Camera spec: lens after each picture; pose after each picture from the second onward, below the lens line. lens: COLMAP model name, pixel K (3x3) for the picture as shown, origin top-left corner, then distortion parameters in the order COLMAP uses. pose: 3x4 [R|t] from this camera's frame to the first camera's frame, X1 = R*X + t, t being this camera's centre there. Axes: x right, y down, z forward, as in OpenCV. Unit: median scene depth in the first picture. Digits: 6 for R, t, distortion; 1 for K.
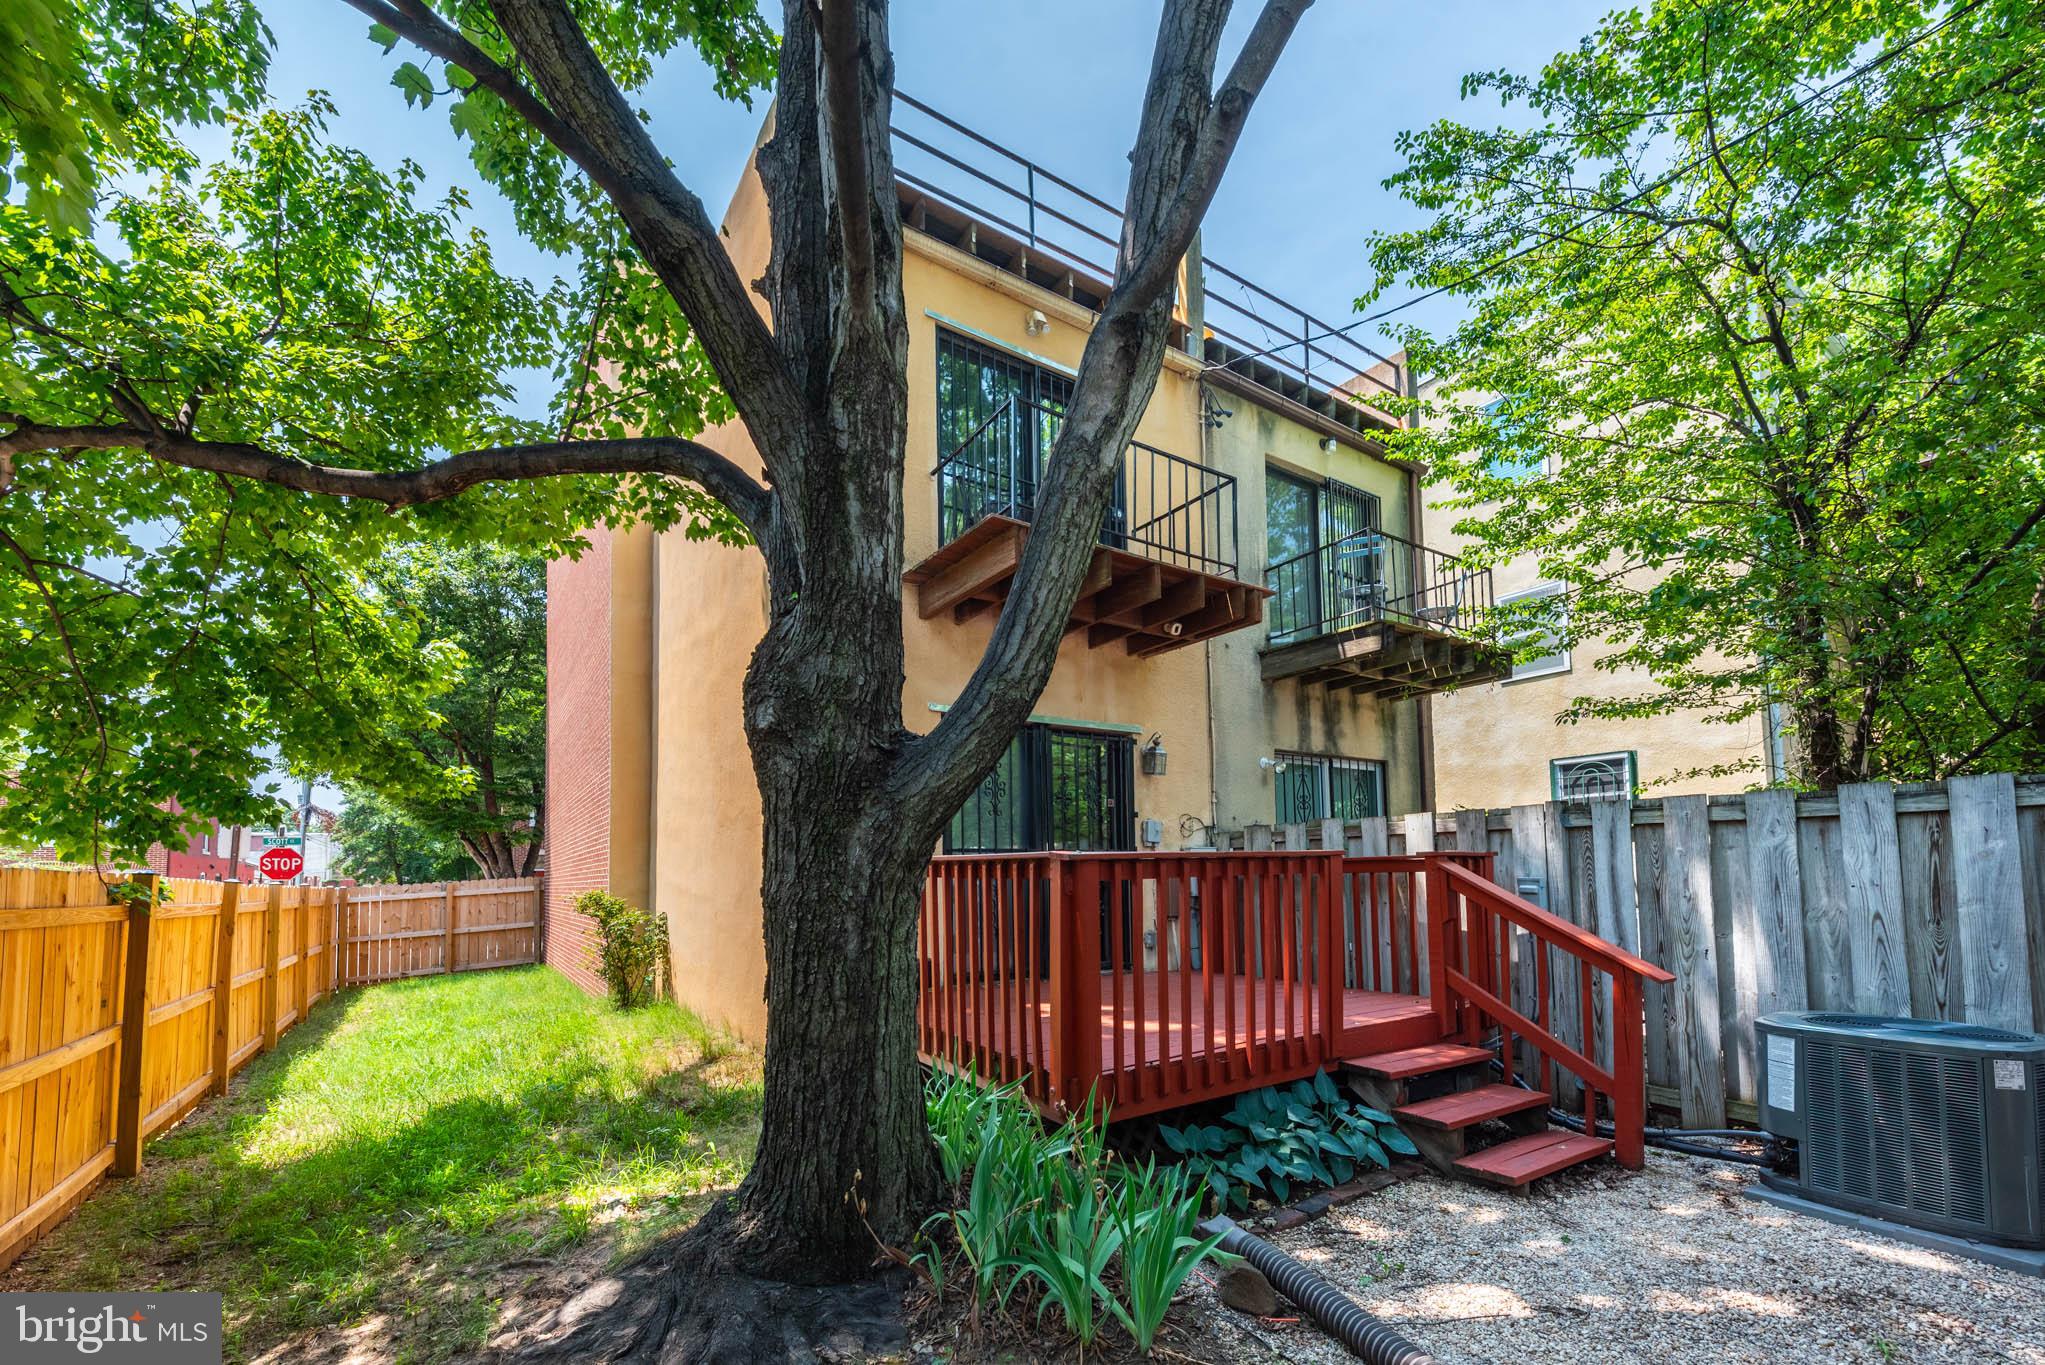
lens RADIAL K [[816.5, 0, 1056.9], [0, 816.5, 839.0], [0, 0, 1]] dist [0.013978, -0.002834]
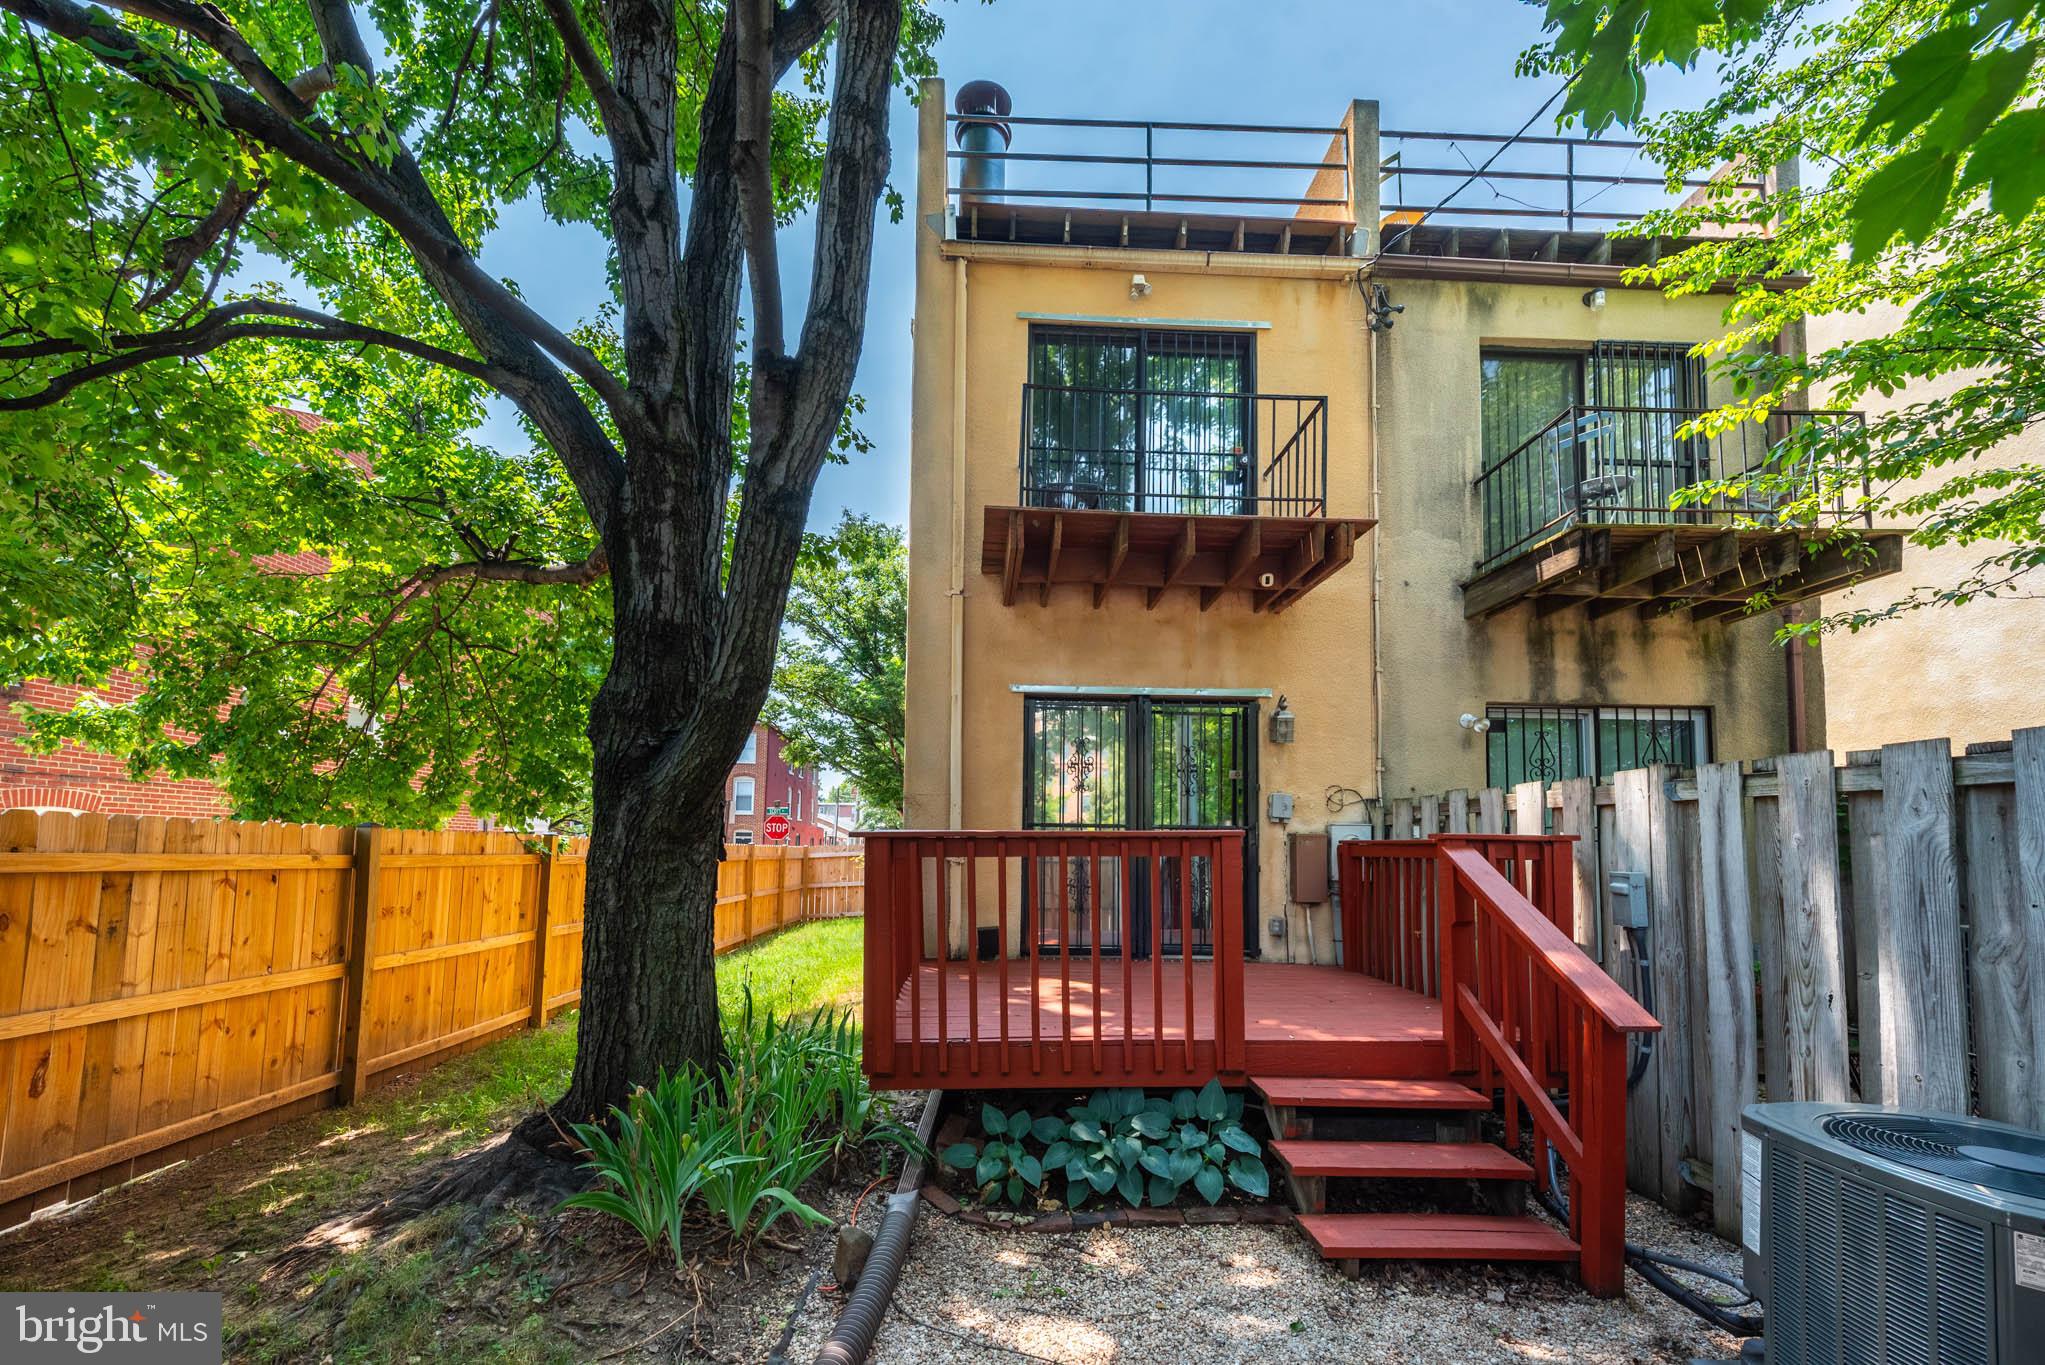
lens RADIAL K [[816.5, 0, 980.6], [0, 816.5, 803.6], [0, 0, 1]] dist [0.013978, -0.002834]
pose [[0.860677, -0.002961, -0.509144, 0.291102], [-0.000870, 0.999973, -0.007285, -0.004475], [0.509151, 0.006713, 0.860651, 0.061763]]
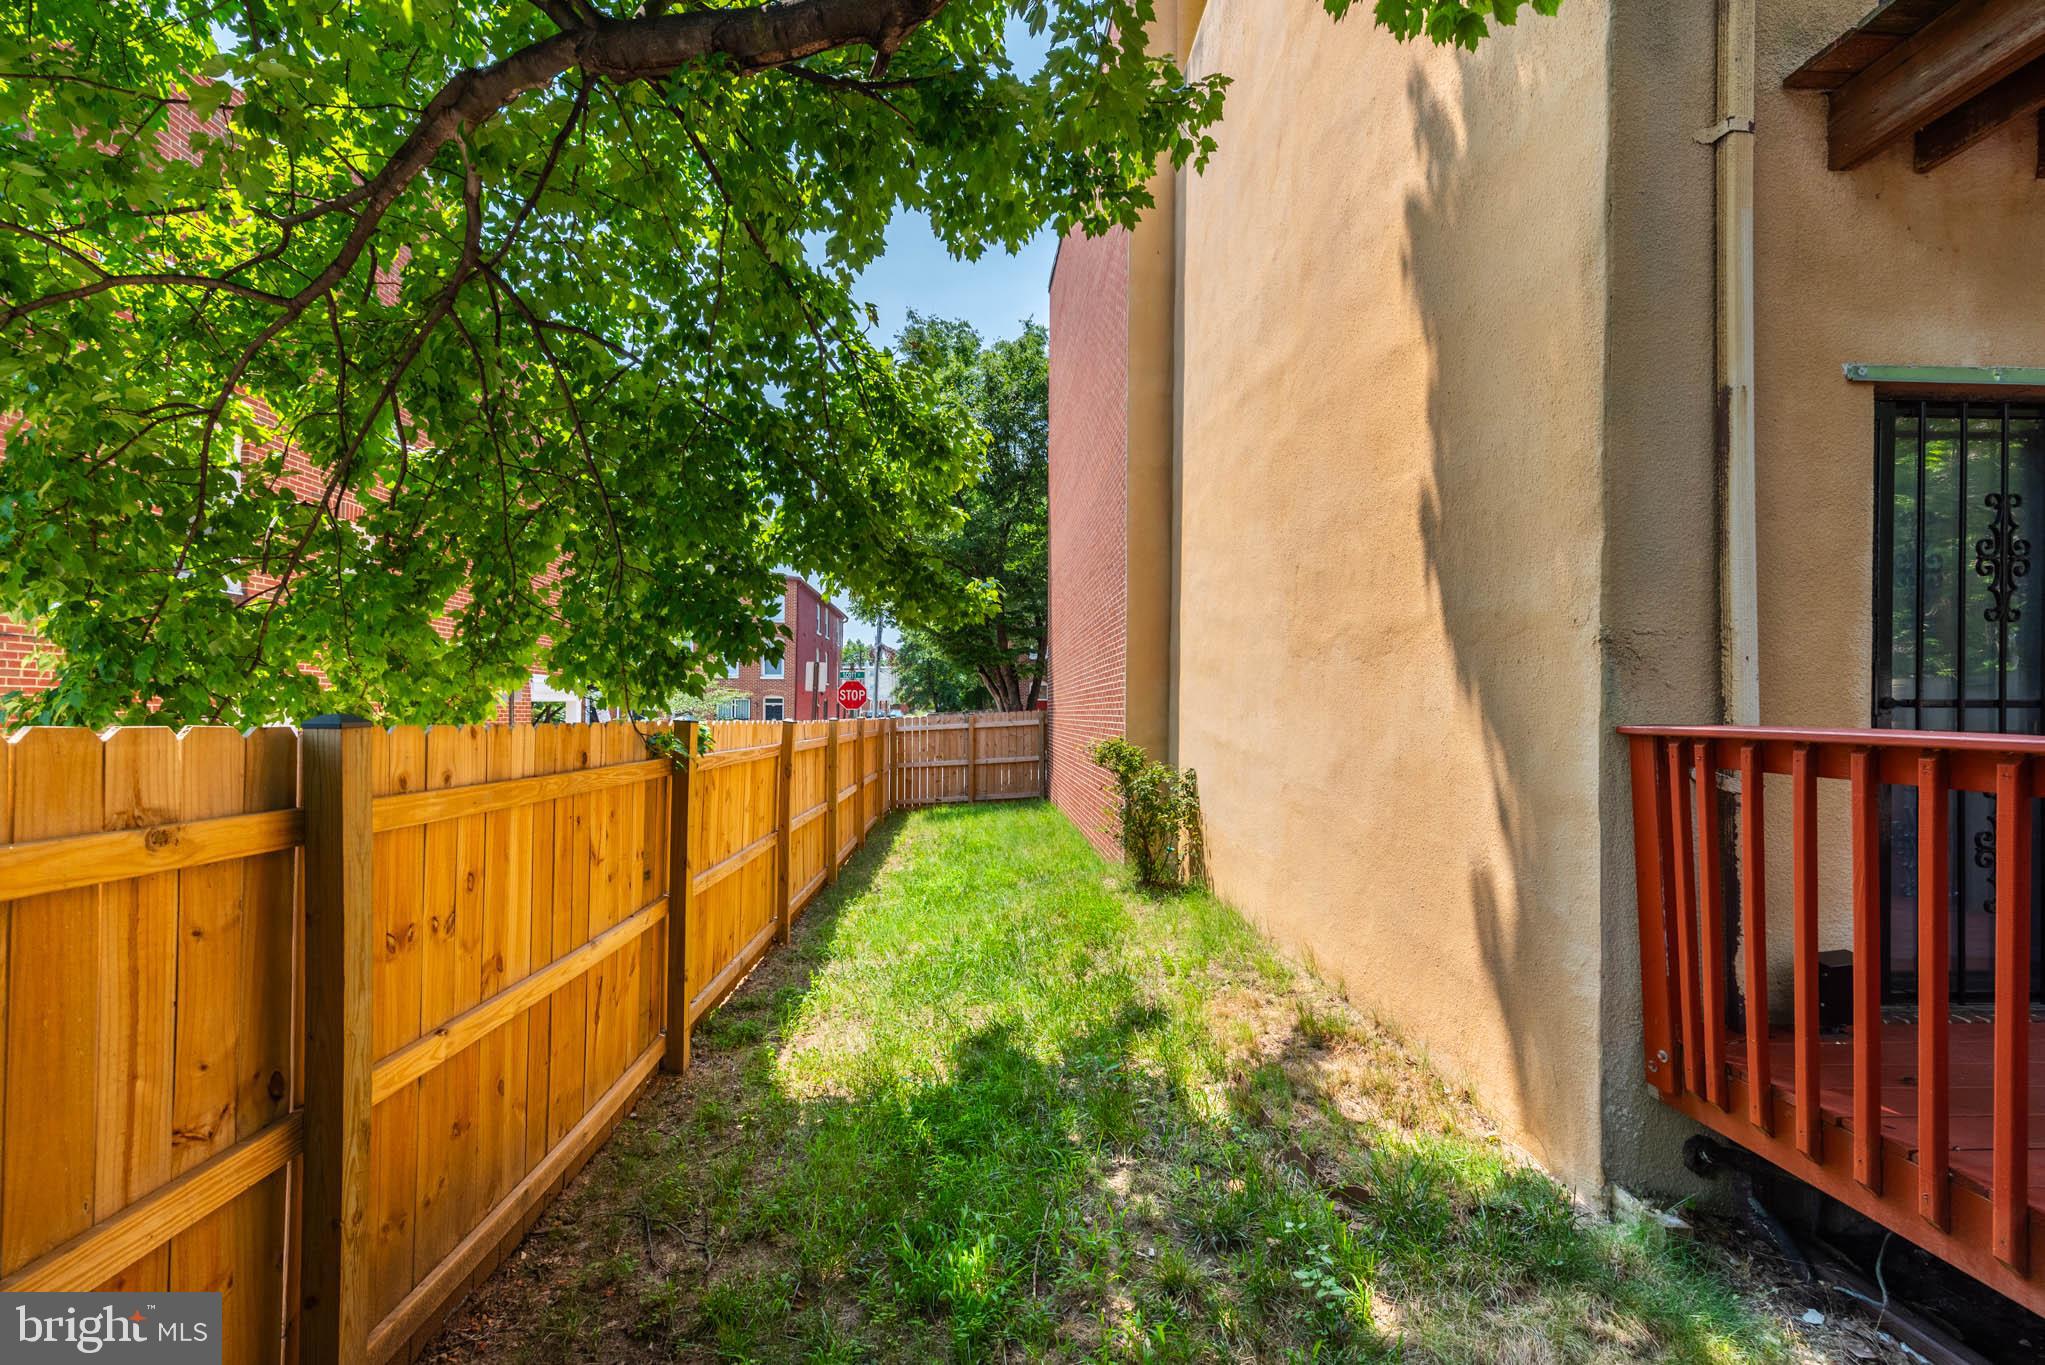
lens RADIAL K [[946.1, 0, 1047.9], [0, 946.1, 724.7], [0, 0, 1]] dist [0.004658, -0.000161]
pose [[0.849999, 0.025583, -0.526163, -0.208791], [0.004726, 0.998409, 0.056180, -0.005205], [0.526763, -0.050239, 0.848526, 0.281902]]
